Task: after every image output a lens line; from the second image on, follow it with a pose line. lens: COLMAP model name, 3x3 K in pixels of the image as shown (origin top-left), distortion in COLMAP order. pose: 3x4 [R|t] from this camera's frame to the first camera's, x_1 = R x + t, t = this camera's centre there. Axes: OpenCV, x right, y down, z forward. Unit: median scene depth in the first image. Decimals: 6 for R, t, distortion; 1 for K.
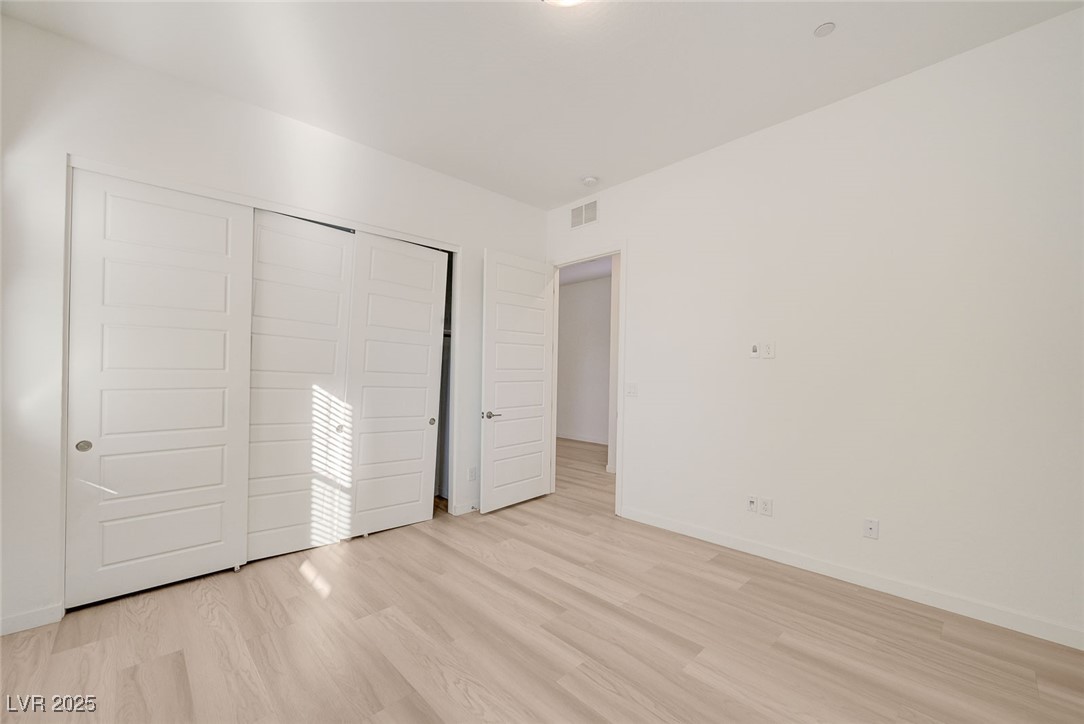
lens RADIAL K [[430.5, 0, 549.2], [0, 430.5, 372.2], [0, 0, 1]] dist [-0.000253, 0.000014]
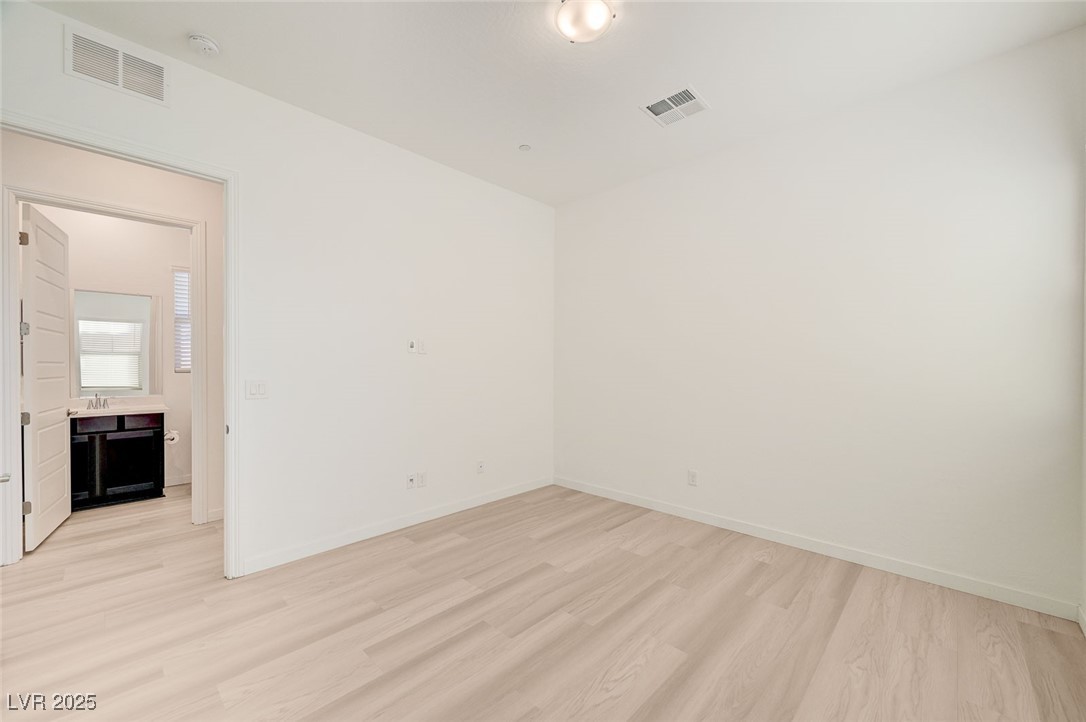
lens RADIAL K [[431.3, 0, 550.2], [0, 431.3, 371.3], [0, 0, 1]] dist [-0.000253, 0.000014]
pose [[-0.049490, -0.011650, 0.998707, -0.878492], [-0.006761, 0.999913, 0.011329, -0.001046], [-0.998752, -0.006191, -0.049564, 0.890349]]
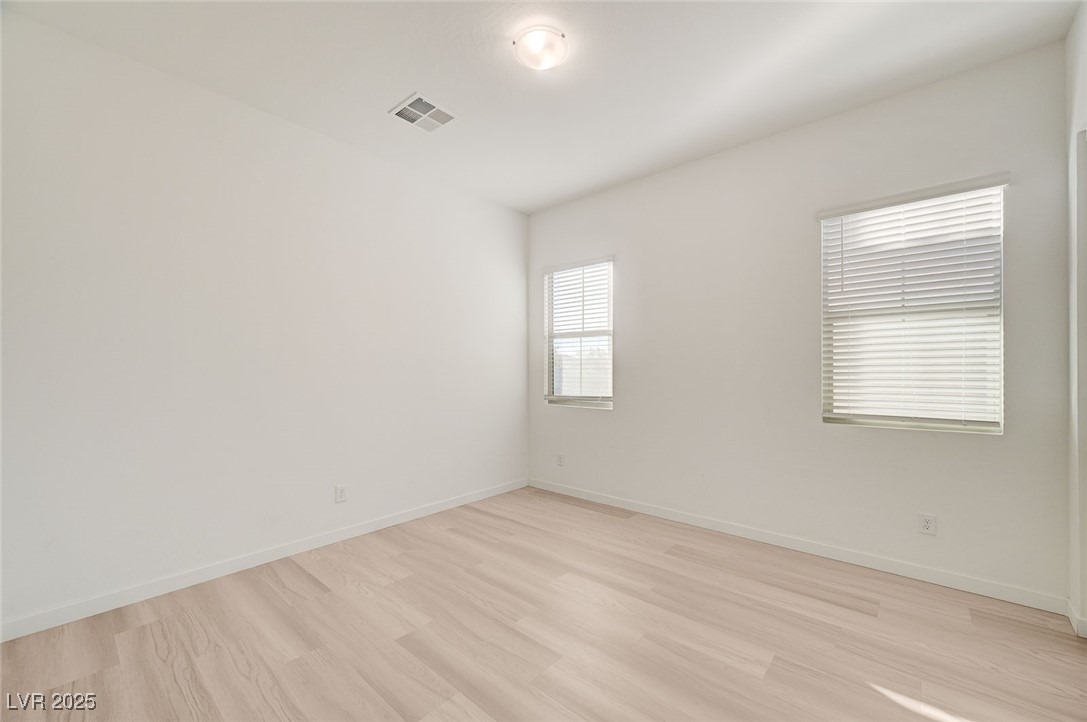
lens RADIAL K [[431.7, 0, 550.7], [0, 431.7, 371.3], [0, 0, 1]] dist [-0.000253, 0.000014]
pose [[-0.994011, 0.002513, -0.109252, 0.088533], [0.002806, 0.999993, -0.002524, 0.008008], [0.109245, -0.002816, -0.994011, 1.728988]]
